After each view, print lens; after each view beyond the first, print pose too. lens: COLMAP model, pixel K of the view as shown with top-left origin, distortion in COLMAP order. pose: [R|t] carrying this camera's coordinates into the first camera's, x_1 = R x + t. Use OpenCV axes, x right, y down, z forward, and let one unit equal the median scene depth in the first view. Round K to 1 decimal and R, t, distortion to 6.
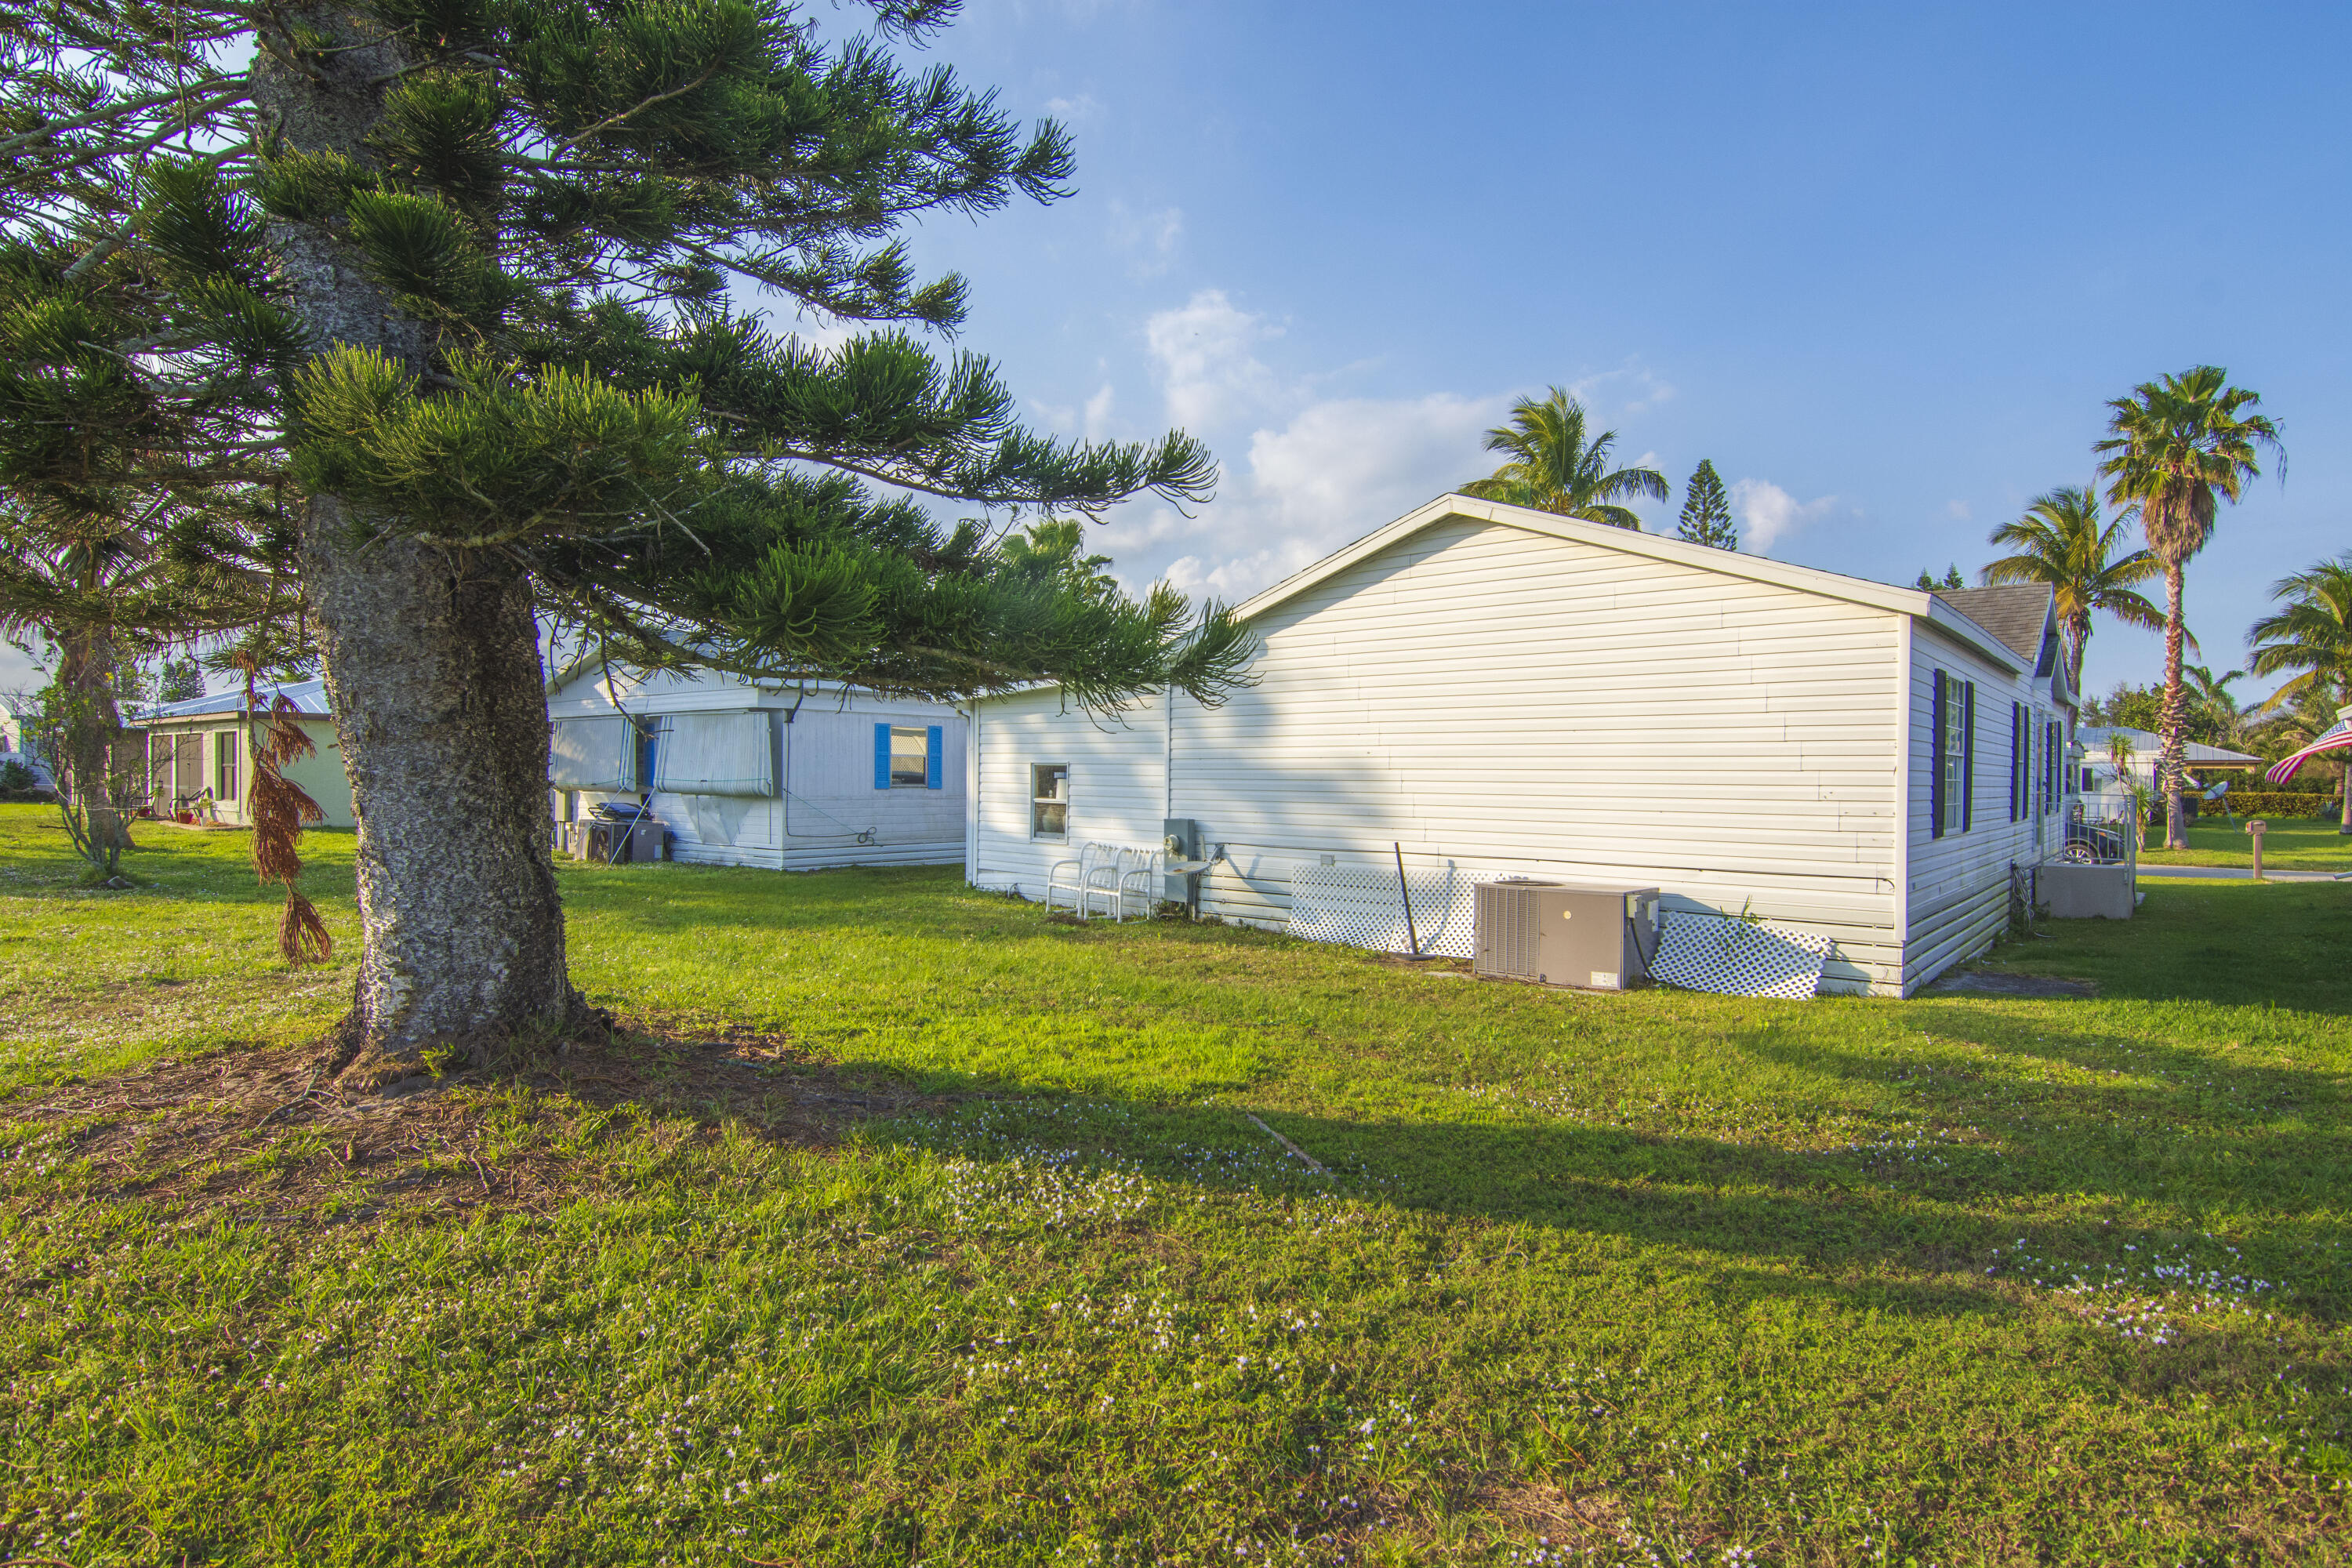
lens RADIAL K [[1205.3, 0, 1153.0], [0, 1205.3, 776.3], [0, 0, 1]] dist [-0.001073, -0.000654]
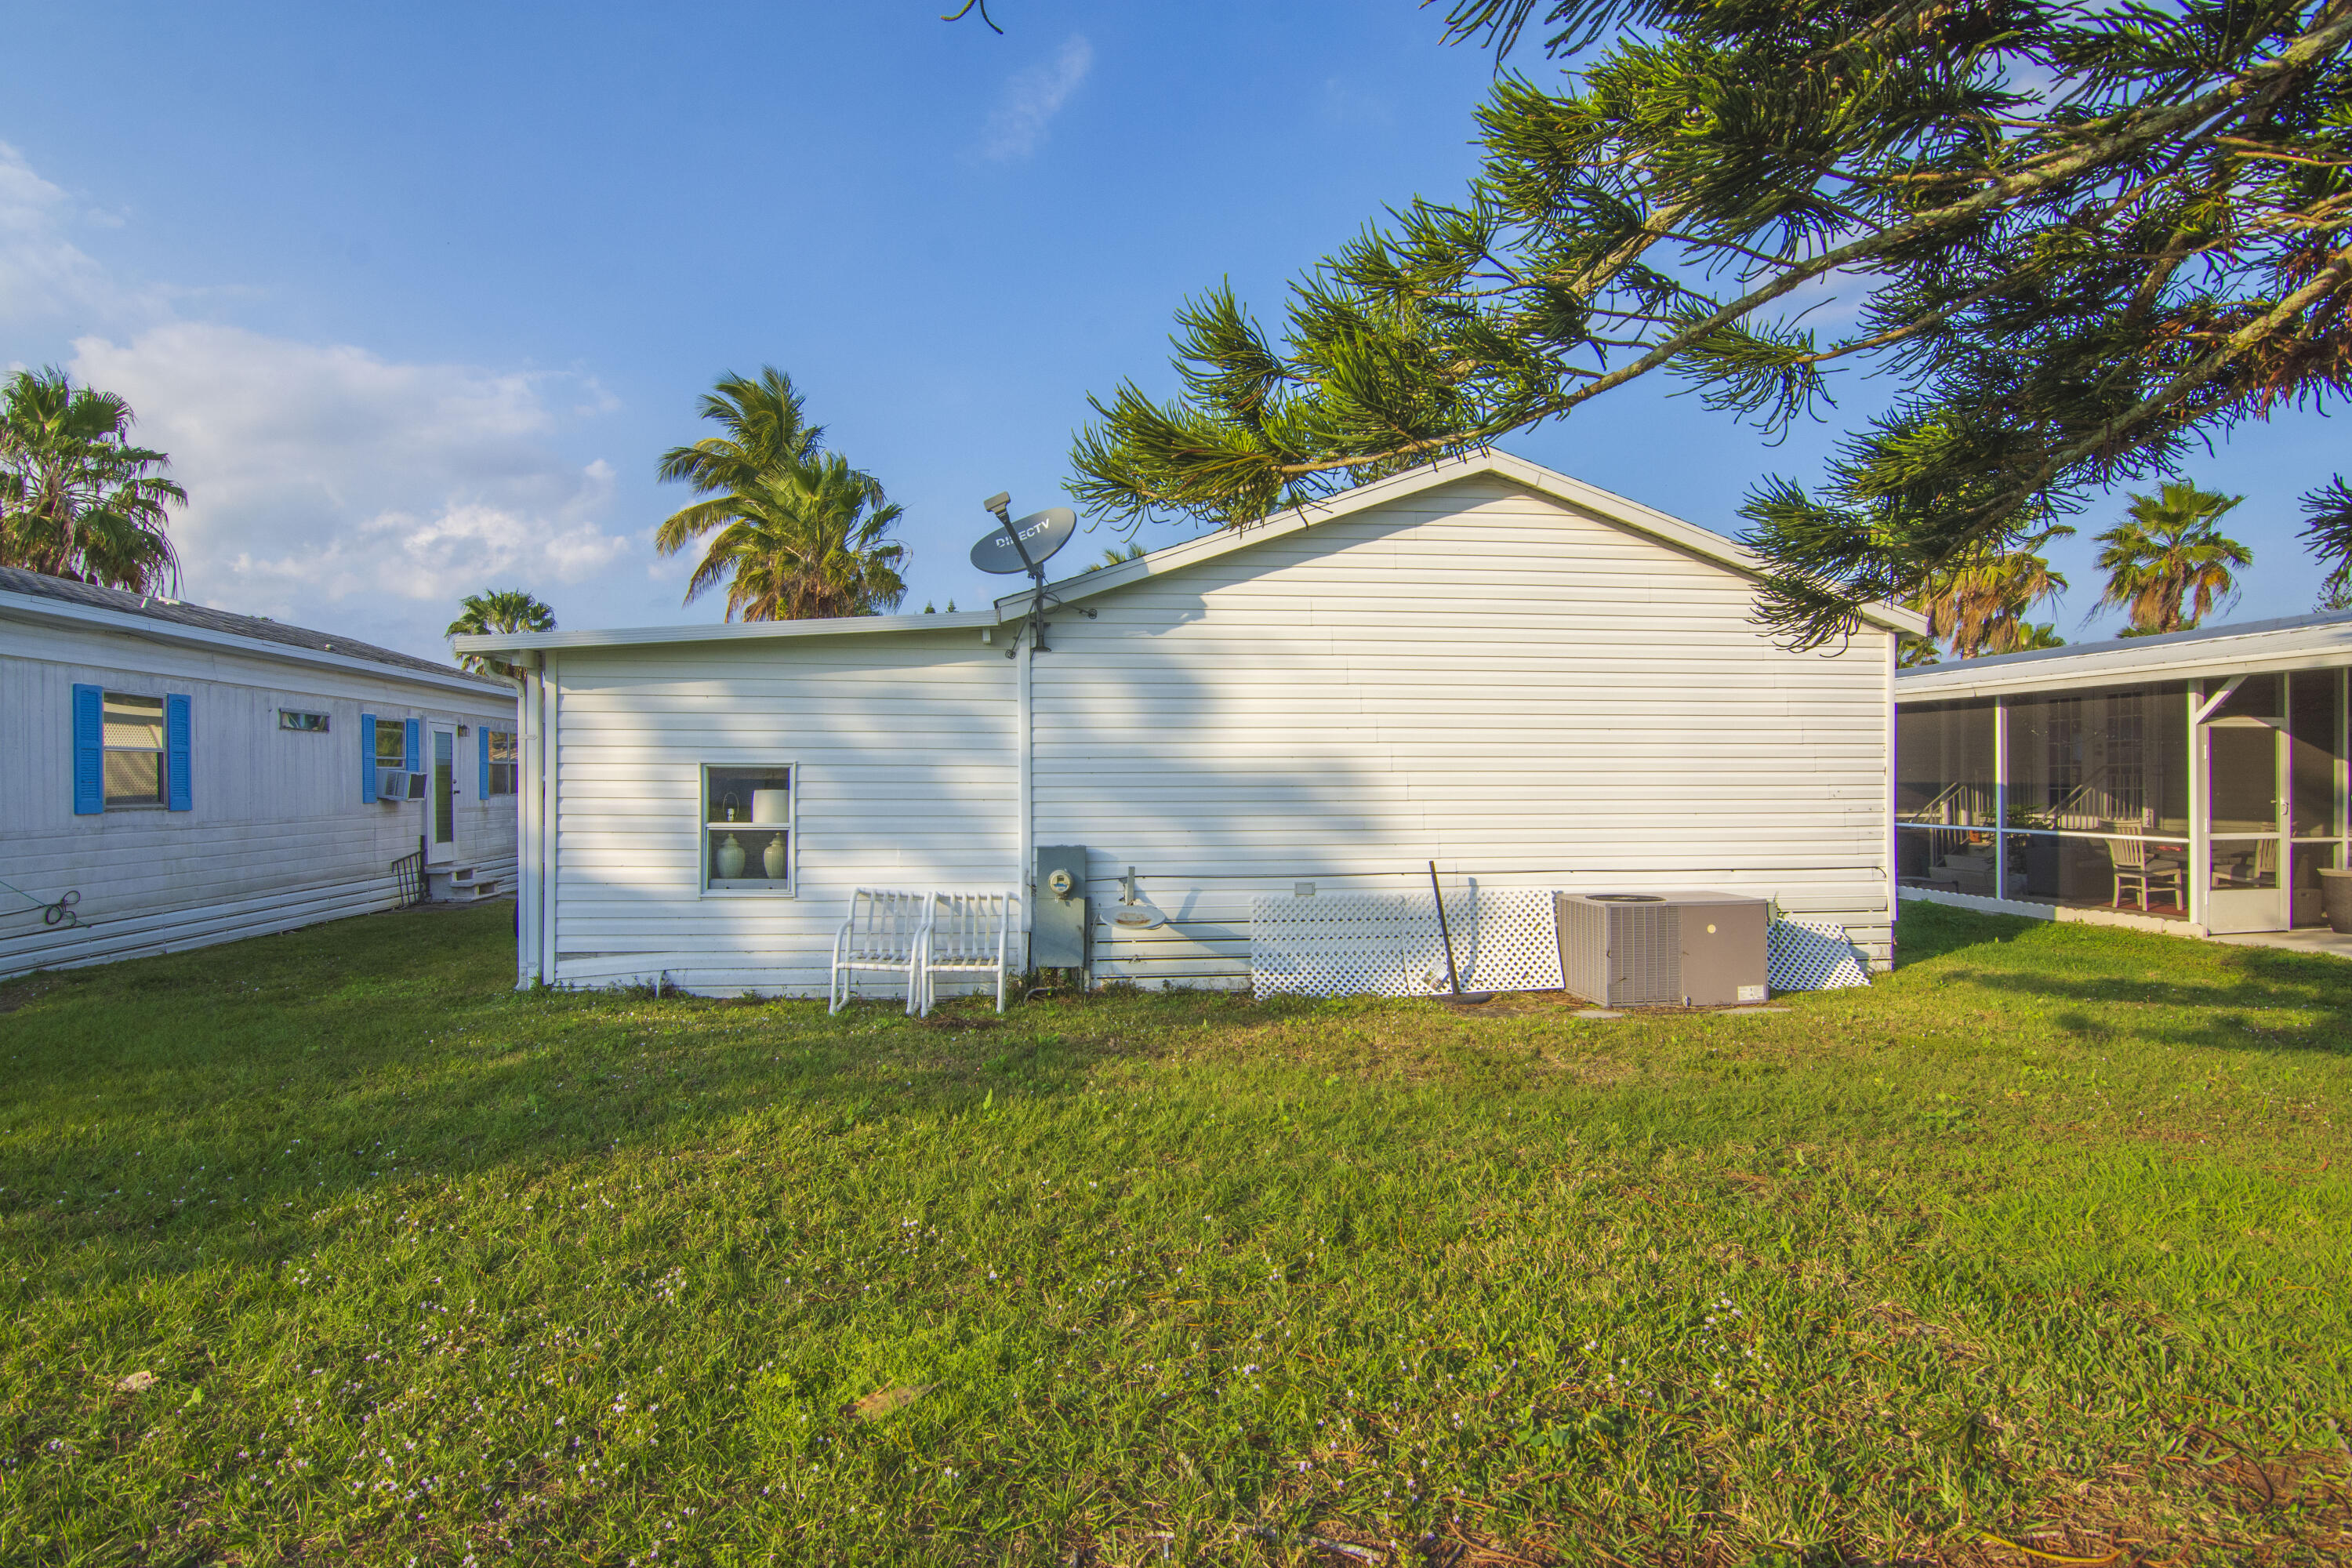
lens RADIAL K [[1150.6, 0, 1176.1], [0, 1150.6, 753.0], [0, 0, 1]] dist [-0.011593, -0.001062]
pose [[0.665180, 0.006948, 0.746651, -0.435513], [0.007088, 0.999853, -0.015619, -0.006463], [-0.746649, 0.015681, 0.665033, 0.536657]]
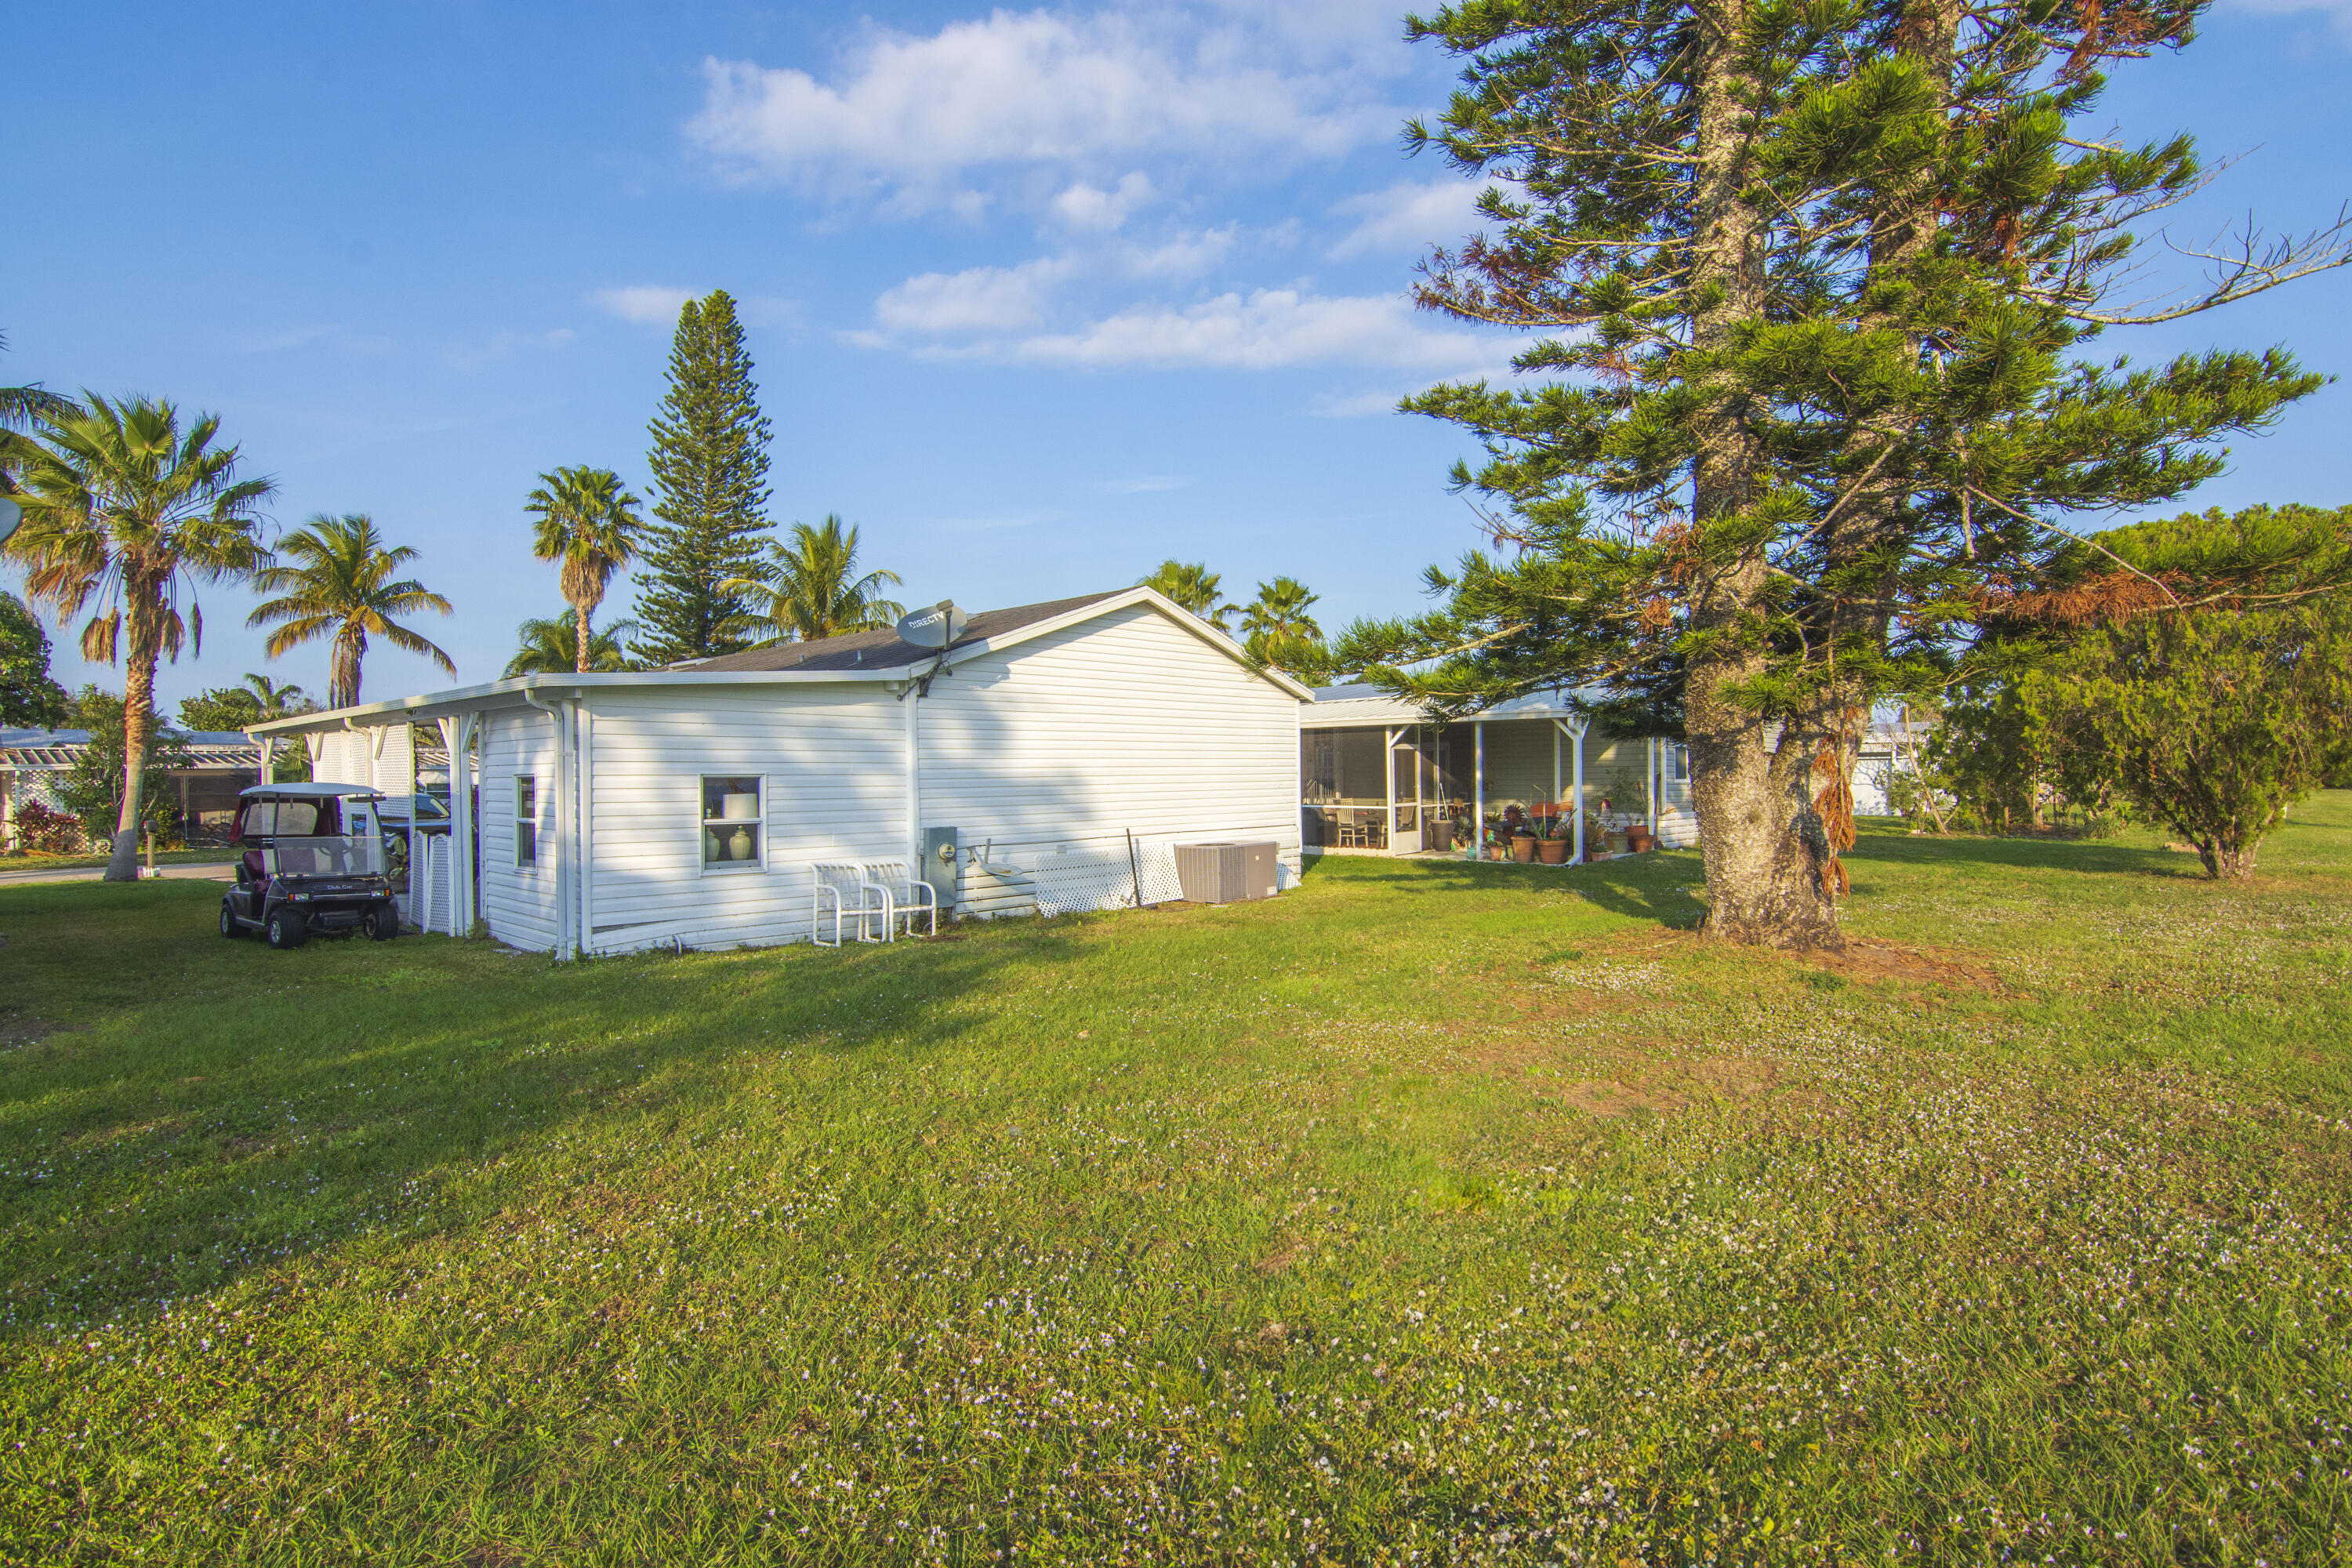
lens RADIAL K [[1170.3, 0, 1172.4], [0, 1170.3, 816.4], [0, 0, 1]] dist [-0.003843, 0.000007]
pose [[0.030760, -0.045688, 0.998482, -1.003000], [0.012469, 0.998895, 0.045323, -0.017571], [-0.999449, 0.011056, 0.031296, 0.797400]]
